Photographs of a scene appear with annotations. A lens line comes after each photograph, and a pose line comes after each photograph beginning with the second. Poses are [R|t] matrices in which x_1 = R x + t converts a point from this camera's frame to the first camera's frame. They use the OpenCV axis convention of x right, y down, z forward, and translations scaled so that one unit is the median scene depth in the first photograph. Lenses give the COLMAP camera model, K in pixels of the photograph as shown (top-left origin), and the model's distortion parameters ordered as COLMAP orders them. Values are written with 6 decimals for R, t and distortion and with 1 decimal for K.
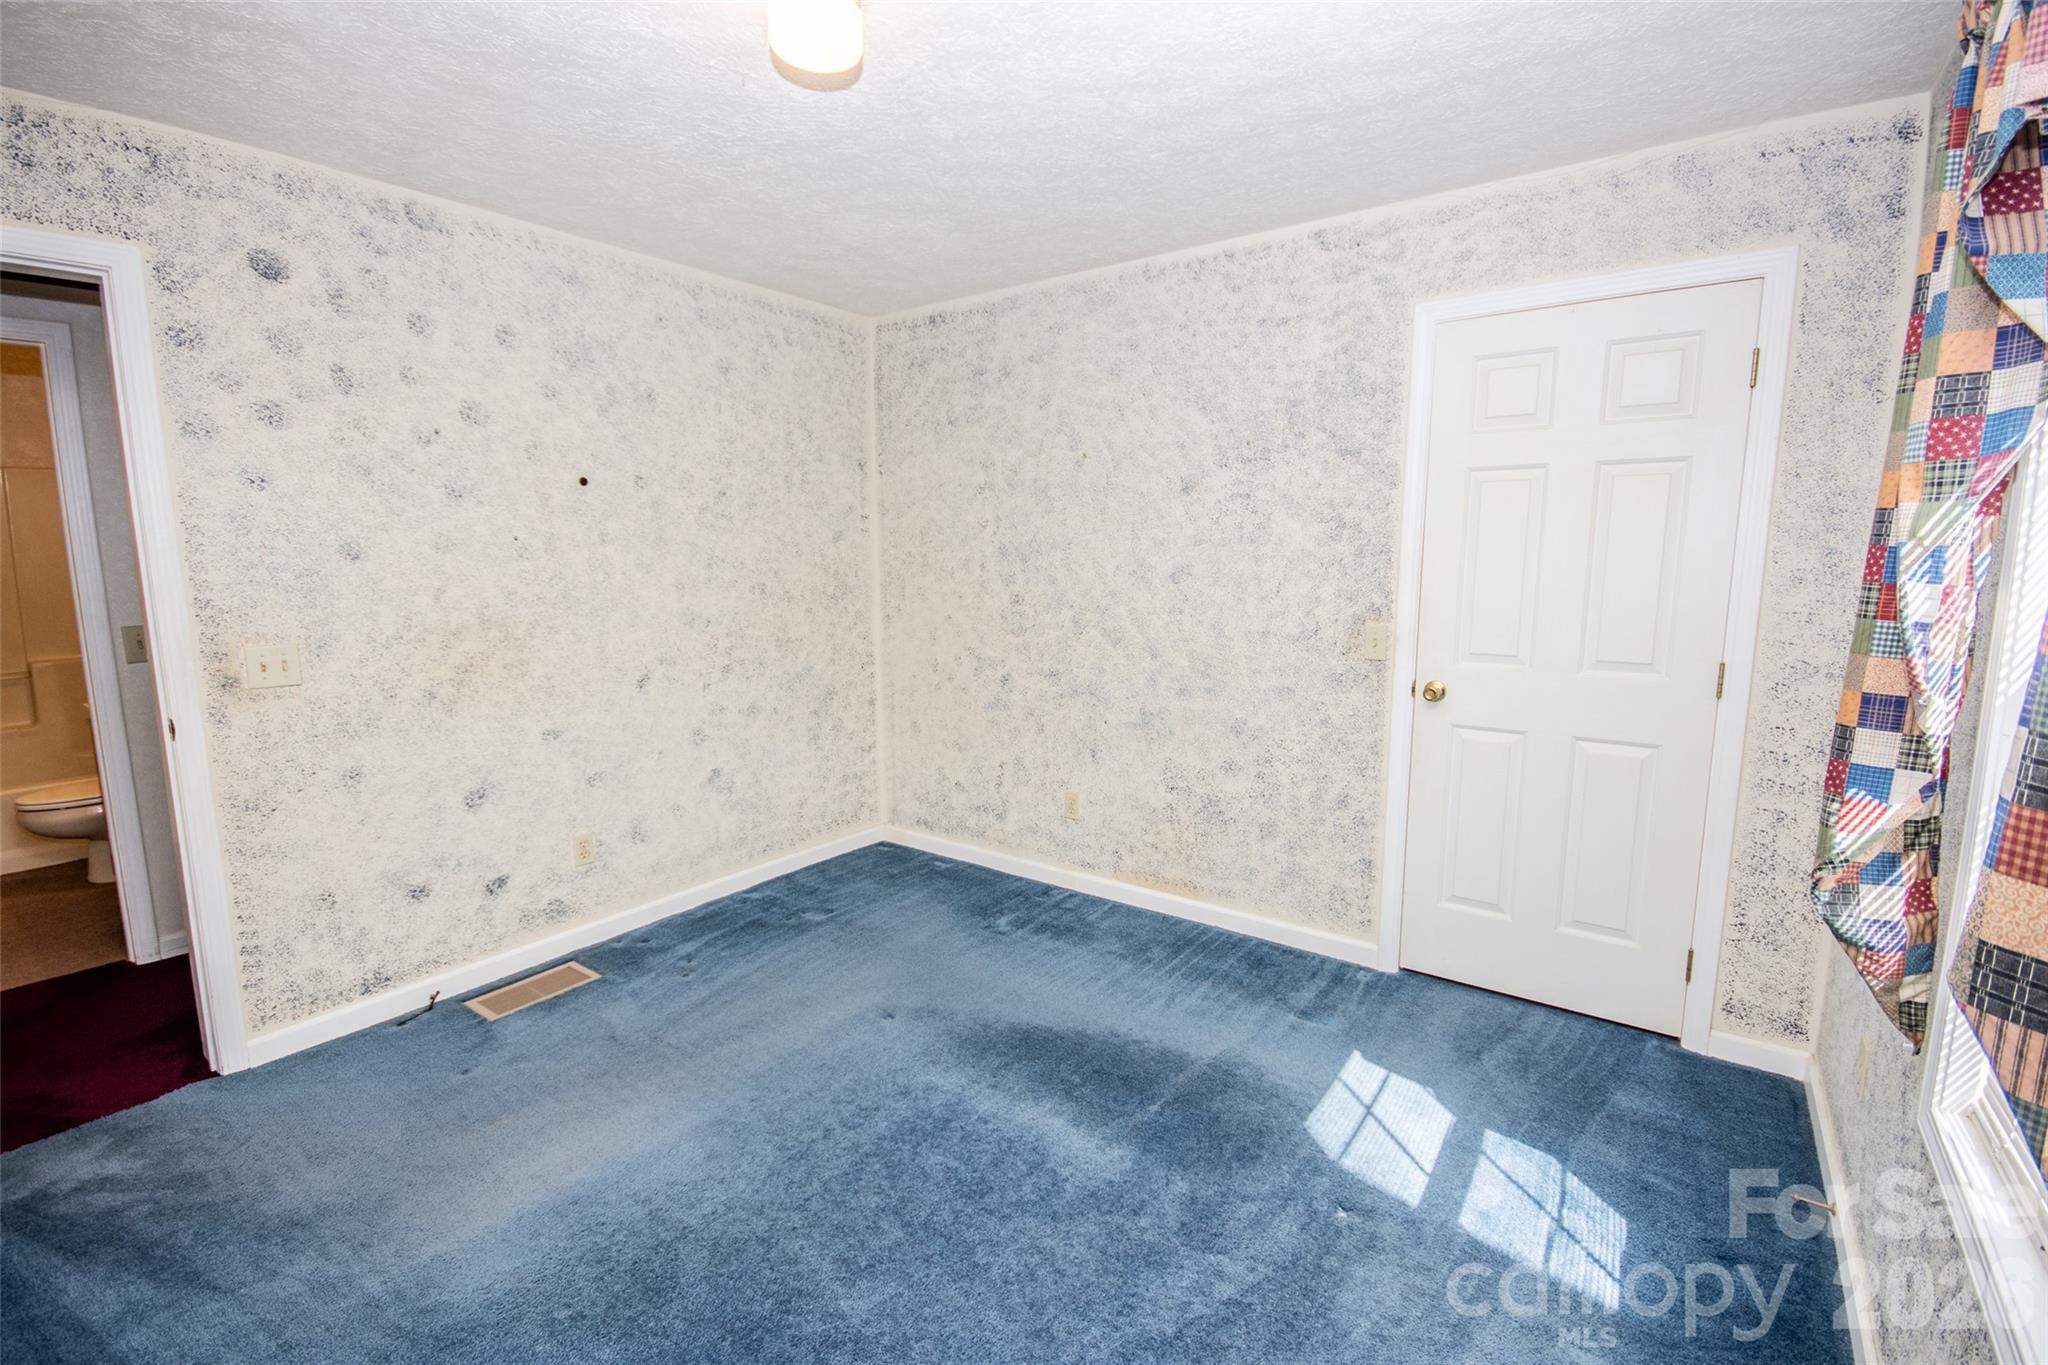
lens RADIAL K [[908.3, 0, 1025.6], [0, 908.3, 678.7], [0, 0, 1]] dist [0.000209, -0.000181]
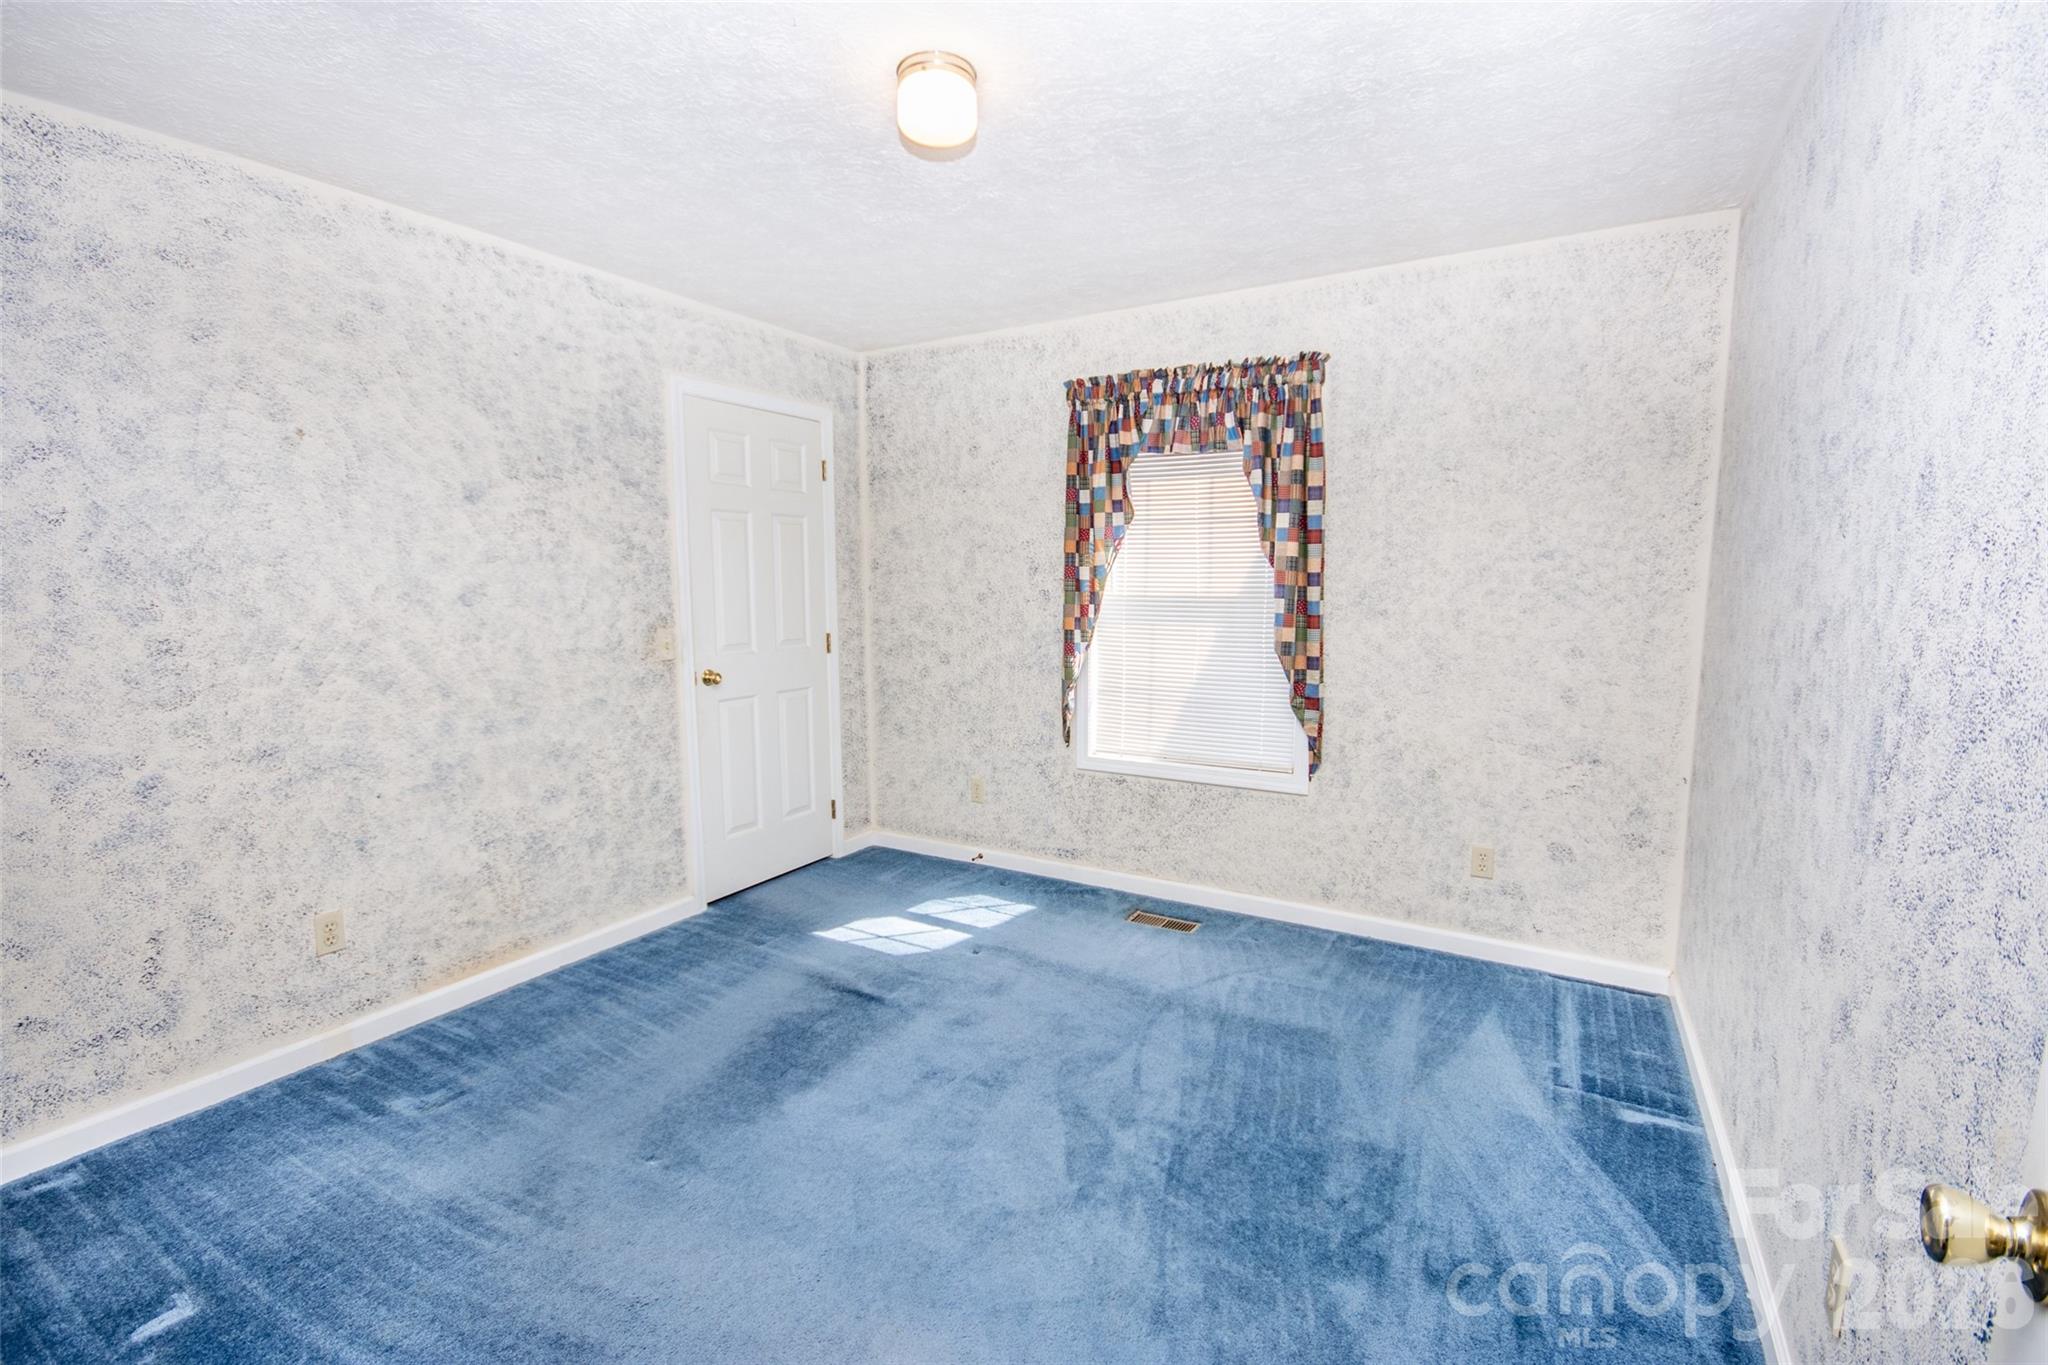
lens RADIAL K [[922.5, 0, 1024.0], [0, 922.5, 682.5], [0, 0, 1]] dist [0.012037, -0.011694]
pose [[-0.110578, -0.110266, 0.987732, -0.776417], [0.144030, 0.981557, 0.125701, -0.069137], [-0.983376, 0.156163, -0.092657, 0.584713]]
